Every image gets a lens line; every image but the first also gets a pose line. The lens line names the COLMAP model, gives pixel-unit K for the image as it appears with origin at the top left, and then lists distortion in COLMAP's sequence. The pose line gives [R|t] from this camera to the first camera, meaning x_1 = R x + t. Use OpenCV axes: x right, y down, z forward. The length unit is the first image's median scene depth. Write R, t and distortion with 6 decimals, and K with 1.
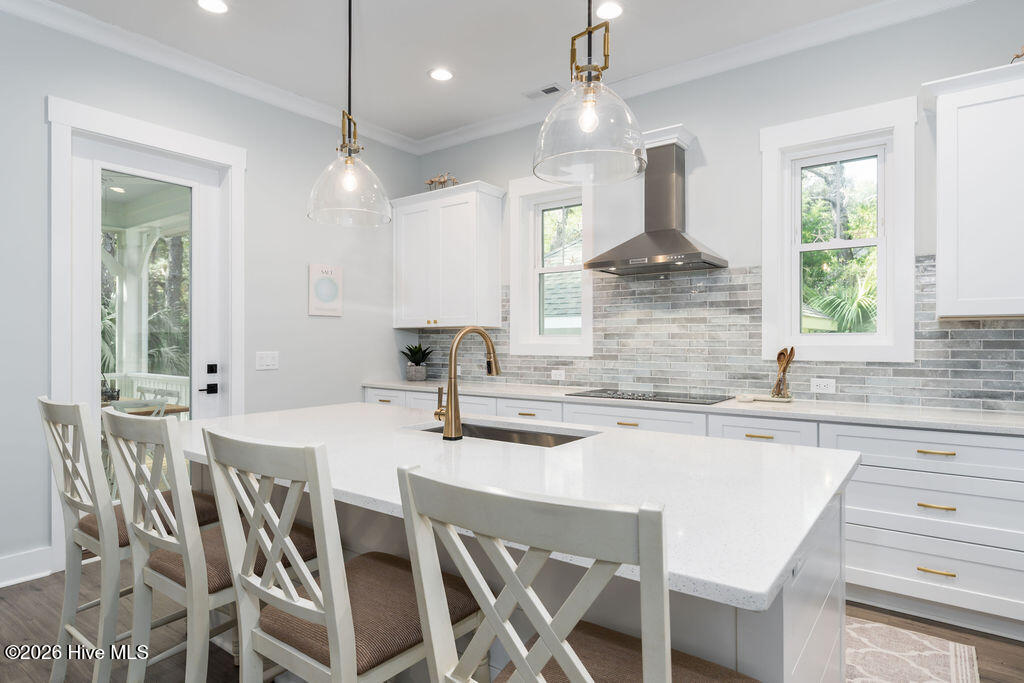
lens RADIAL K [[567.7, 0, 513.6], [0, 567.7, 345.0], [0, 0, 1]] dist [0.007606, 0.000355]
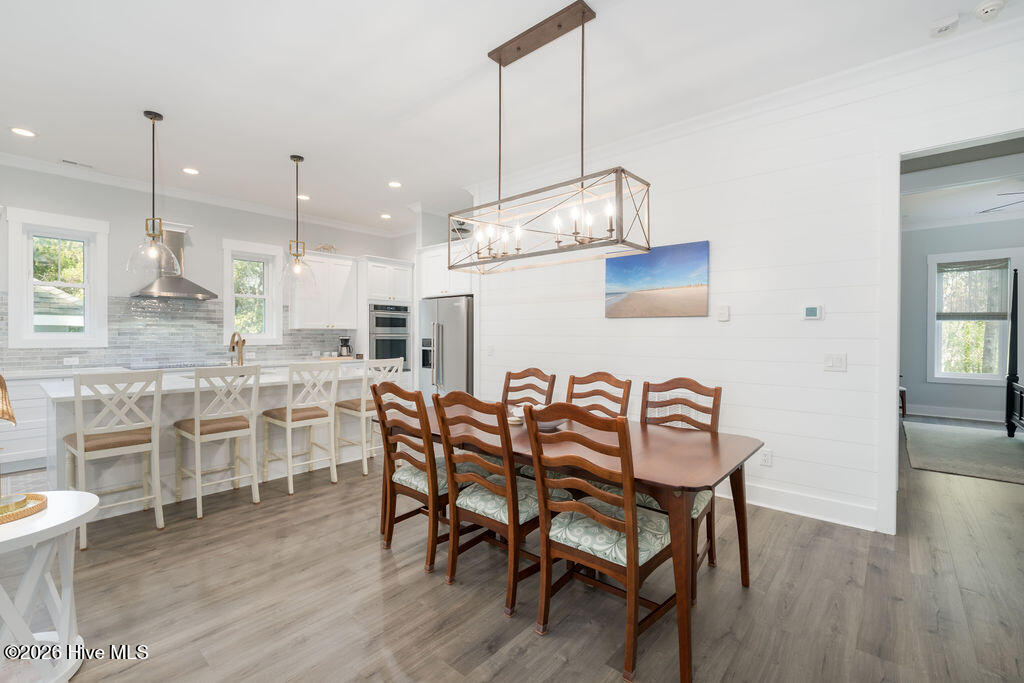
lens RADIAL K [[446.0, 0, 503.7], [0, 446.0, 337.3], [0, 0, 1]] dist [0.003485, 0.000312]
pose [[0.082487, -0.002238, 0.996590, -1.018639], [0.009490, 0.999954, 0.001460, 0.002369], [-0.996547, 0.009337, 0.082504, -0.174445]]
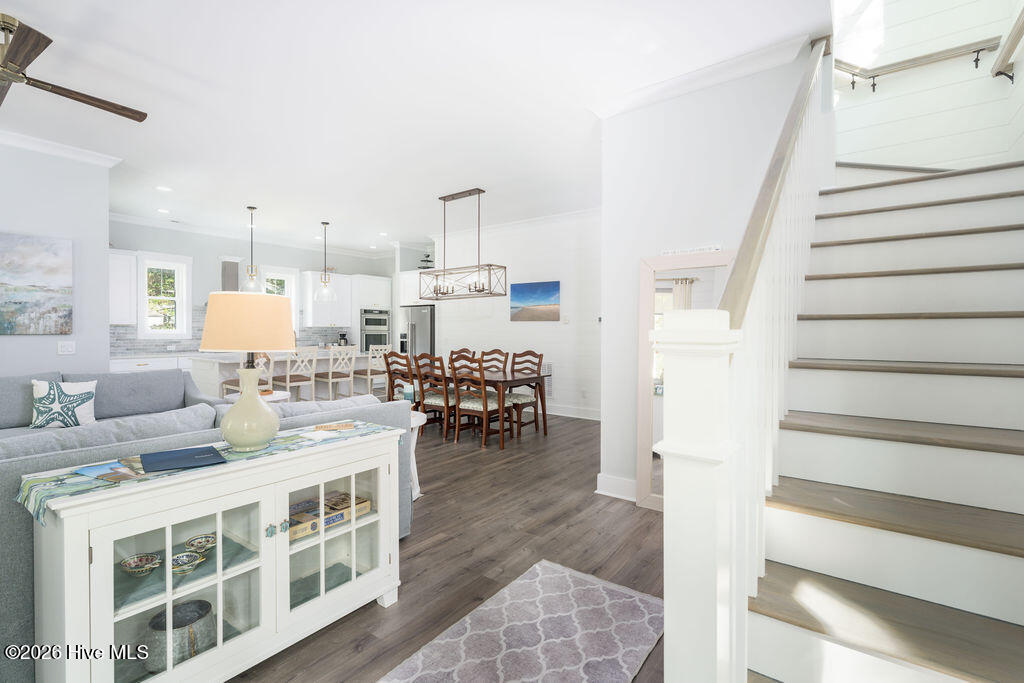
lens RADIAL K [[475.8, 0, 516.5], [0, 475.8, 338.5], [0, 0, 1]] dist [0.003130, -0.000173]
pose [[-0.002437, -0.011635, 0.999929, -1.899724], [0.010401, 0.999878, 0.011660, 0.009300], [-0.999943, 0.010429, -0.002316, -0.346336]]
